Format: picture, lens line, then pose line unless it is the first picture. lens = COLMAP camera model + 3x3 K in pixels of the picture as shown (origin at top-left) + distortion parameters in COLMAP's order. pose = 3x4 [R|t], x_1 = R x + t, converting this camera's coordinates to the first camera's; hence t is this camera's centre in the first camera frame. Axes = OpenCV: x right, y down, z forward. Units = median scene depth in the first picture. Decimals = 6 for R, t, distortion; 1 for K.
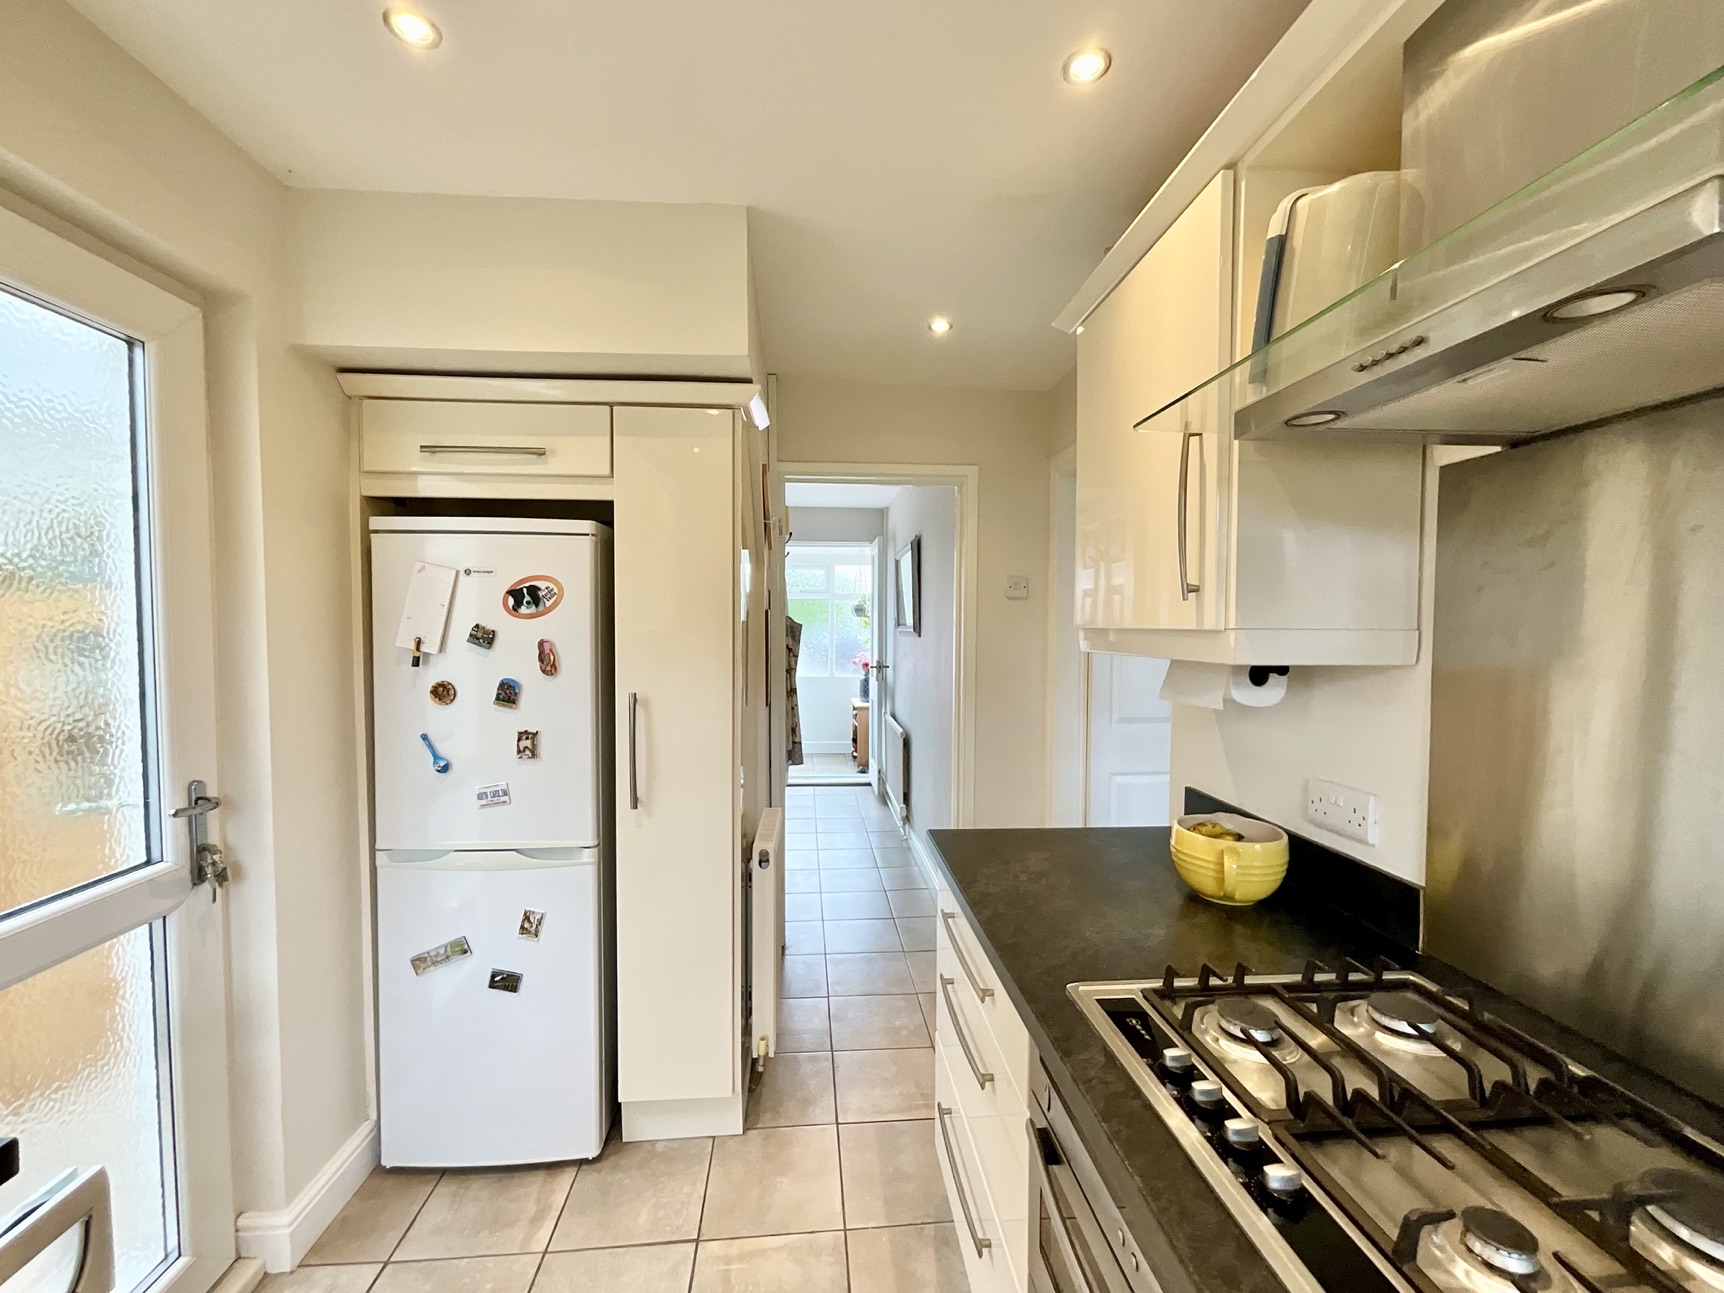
lens RADIAL K [[698.5, 0, 857.3], [0, 698.5, 651.3], [0, 0, 1]] dist [-0.000658, 0.000169]
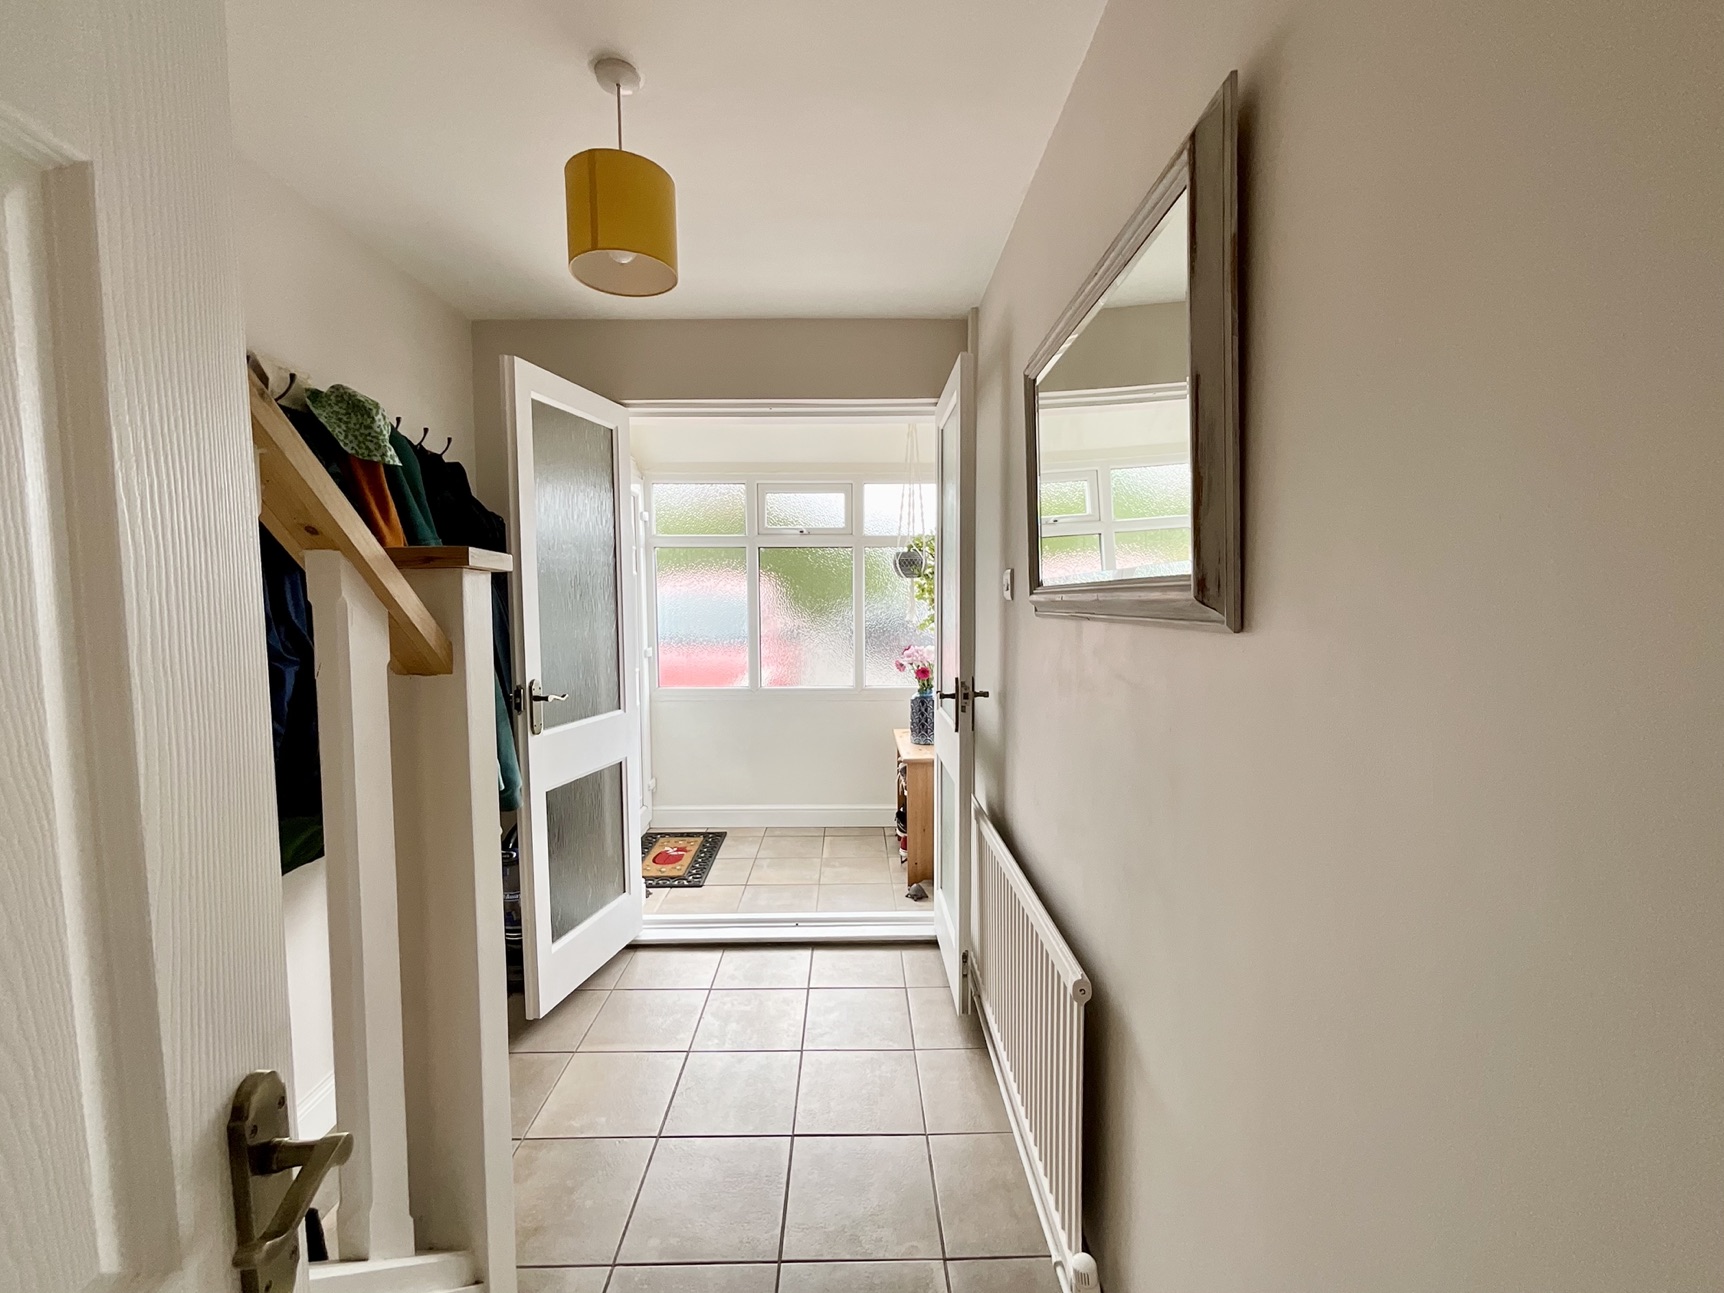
lens RADIAL K [[698.5, 0, 857.3], [0, 698.5, 651.3], [0, 0, 1]] dist [-0.000658, 0.000169]
pose [[0.997941, -0.005251, -0.063924, -0.003175], [0.007759, 0.999207, 0.039052, -0.018230], [0.063668, -0.039468, 0.997190, 0.547116]]
